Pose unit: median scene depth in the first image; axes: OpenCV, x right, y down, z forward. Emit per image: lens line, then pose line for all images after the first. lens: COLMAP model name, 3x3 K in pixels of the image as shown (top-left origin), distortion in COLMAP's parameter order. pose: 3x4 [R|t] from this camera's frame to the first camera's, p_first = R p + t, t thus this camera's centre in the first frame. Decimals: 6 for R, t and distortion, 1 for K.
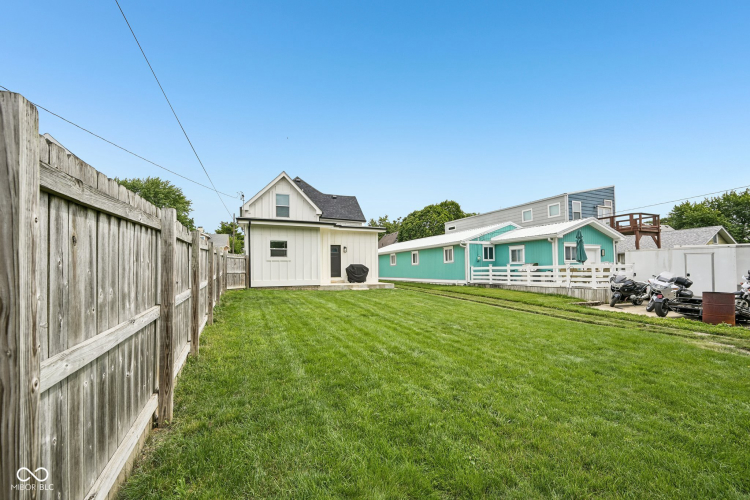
lens RADIAL K [[322.5, 0, 384.9], [0, 322.5, 267.2], [0, 0, 1]] dist [0.000156, 0.000003]
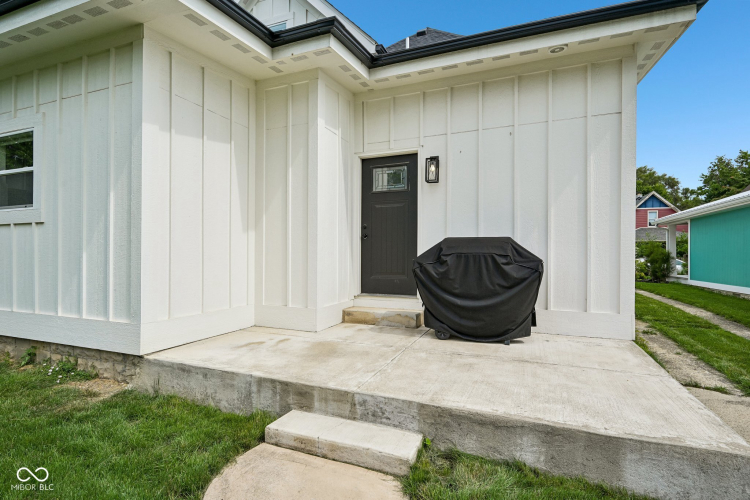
lens RADIAL K [[369.7, 0, 375.0], [0, 369.7, 250.0], [0, 0, 1]] dist [0.003033, 0.000462]
pose [[0.691601, 0.011511, -0.722188, 0.028811], [-0.001134, 0.999889, 0.014851, -0.004621], [0.722279, -0.009452, 0.691537, 0.823529]]
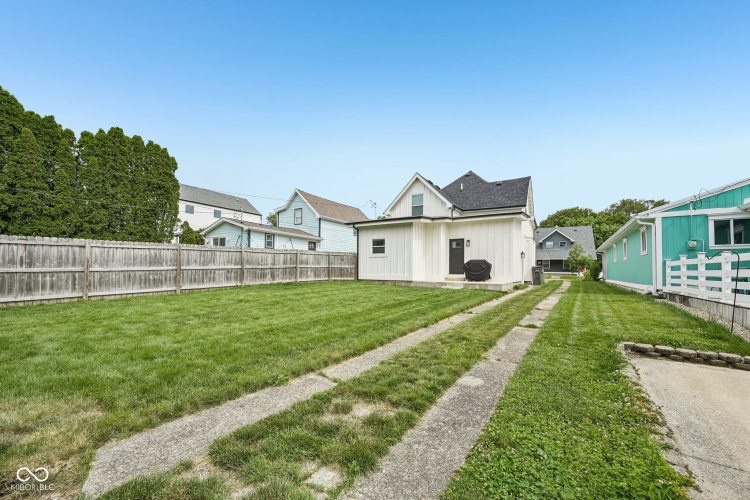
lens RADIAL K [[305.6, 0, 375.7], [0, 305.6, 262.3], [0, 0, 1]] dist [0.001243, -0.000018]
pose [[0.542929, -0.007846, -0.839742, 0.452957], [-0.002963, 0.999932, -0.011258, 0.008524], [0.839774, 0.008600, 0.542869, 0.343919]]
